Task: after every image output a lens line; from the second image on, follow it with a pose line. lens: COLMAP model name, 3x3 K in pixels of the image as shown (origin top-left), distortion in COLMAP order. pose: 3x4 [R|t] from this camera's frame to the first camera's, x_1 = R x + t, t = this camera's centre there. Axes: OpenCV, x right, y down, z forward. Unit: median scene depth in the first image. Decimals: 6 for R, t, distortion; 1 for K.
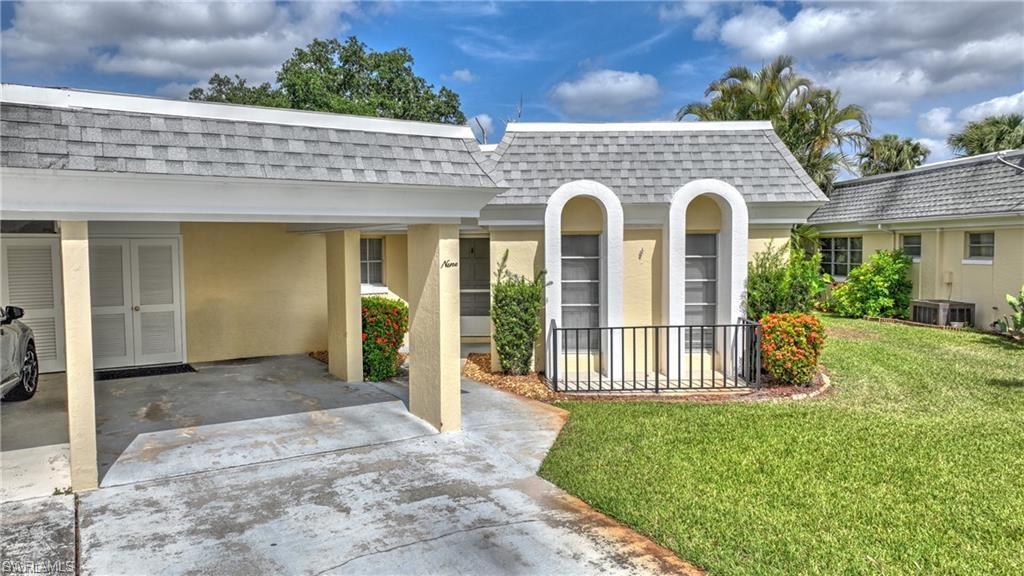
lens RADIAL K [[721.0, 0, 517.8], [0, 721.0, 285.0], [0, 0, 1]] dist [0.006866, -0.001327]
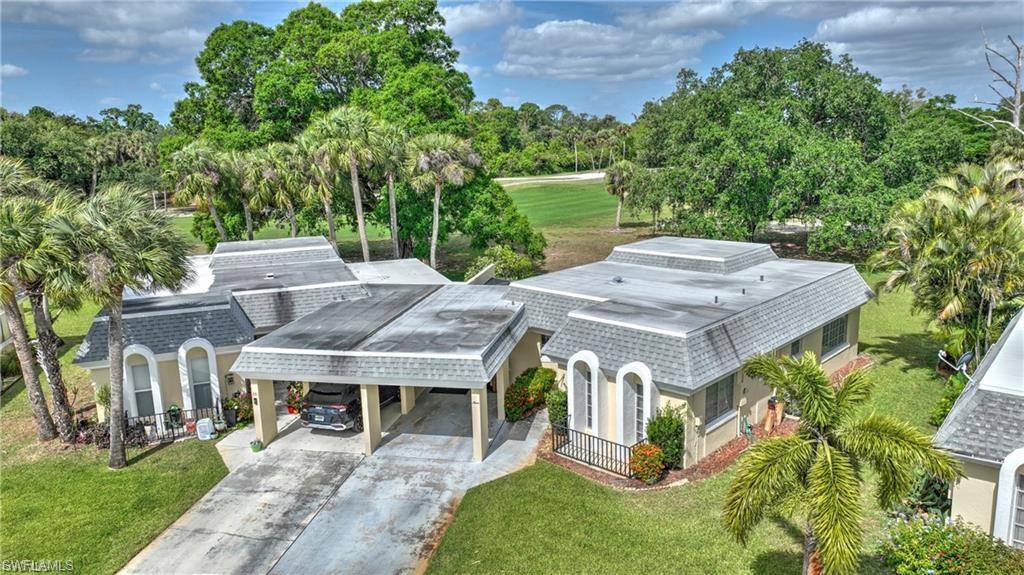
lens RADIAL K [[721.0, 0, 517.8], [0, 721.0, 284.5], [0, 0, 1]] dist [0.006866, -0.001327]
pose [[0.722648, 0.128115, -0.679240, 1.513633], [-0.015467, 0.985424, 0.169410, -0.780043], [0.691043, -0.111918, 0.714096, -0.640796]]
